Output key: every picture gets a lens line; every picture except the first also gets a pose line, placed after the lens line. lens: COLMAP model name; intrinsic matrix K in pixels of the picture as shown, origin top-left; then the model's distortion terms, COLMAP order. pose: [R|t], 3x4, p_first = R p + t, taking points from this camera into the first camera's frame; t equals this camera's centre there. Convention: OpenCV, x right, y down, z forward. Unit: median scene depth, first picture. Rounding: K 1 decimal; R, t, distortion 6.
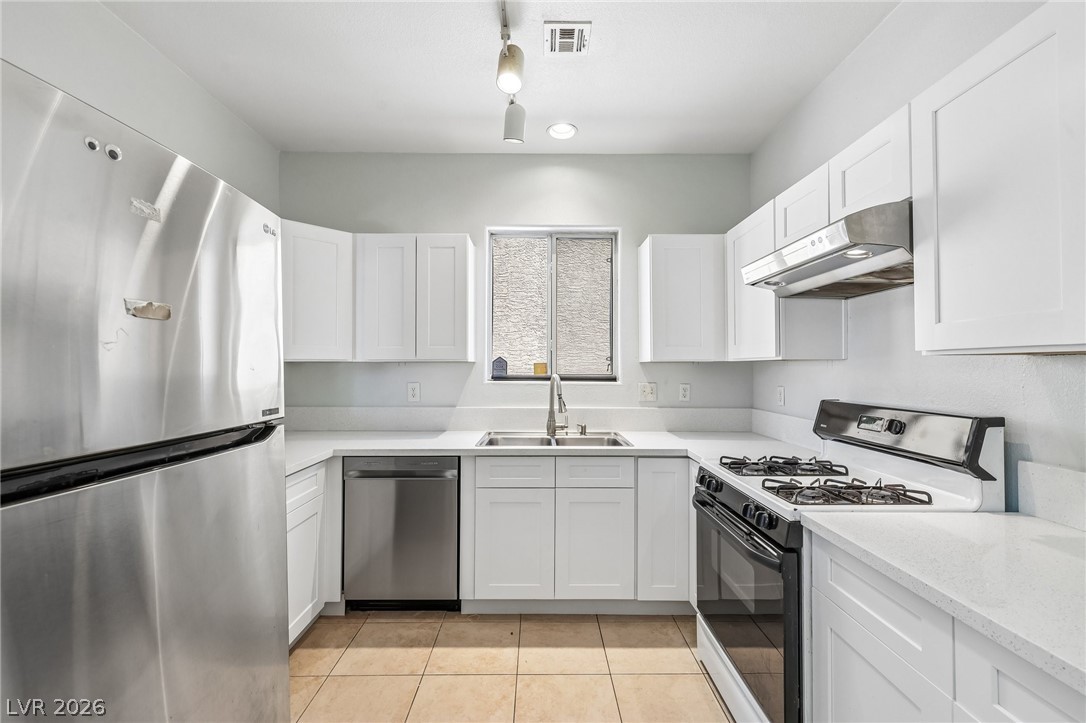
lens RADIAL K [[448.3, 0, 543.0], [0, 448.3, 361.5], [0, 0, 1]] dist [0.001459, 0.000089]
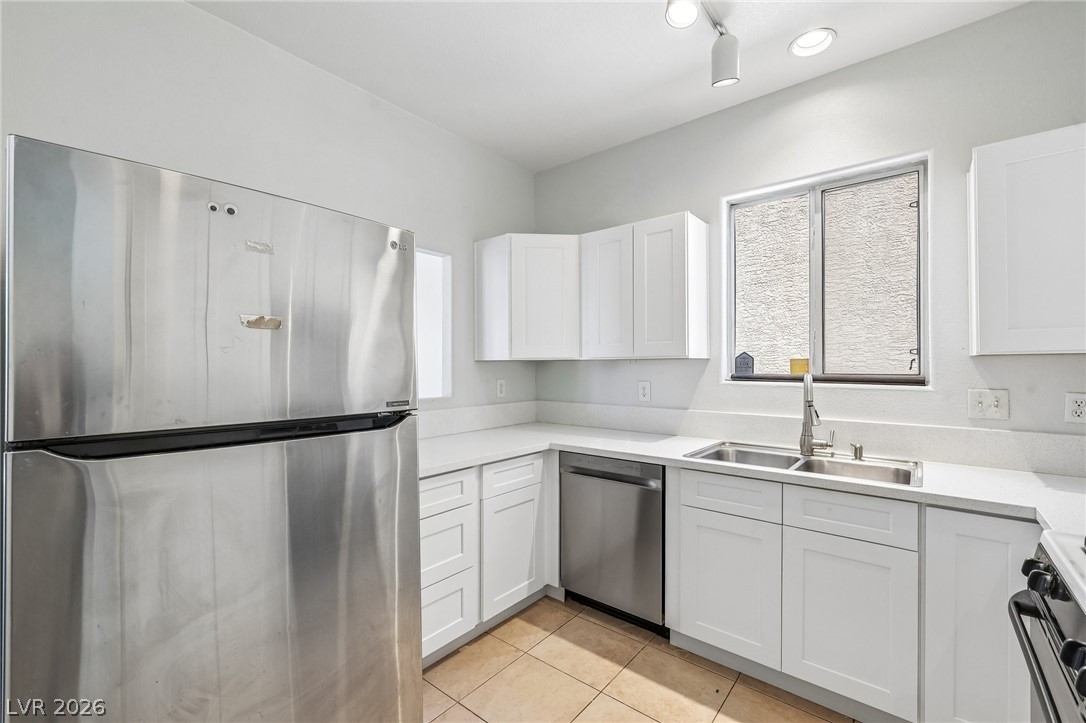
lens RADIAL K [[457.3, 0, 541.3], [0, 457.3, 364.7], [0, 0, 1]] dist [0.001103, 0.000121]
pose [[0.772608, -0.003210, -0.634875, 0.192724], [0.010584, 0.999913, 0.007824, 0.002939], [0.634795, -0.012765, 0.772575, 0.146318]]
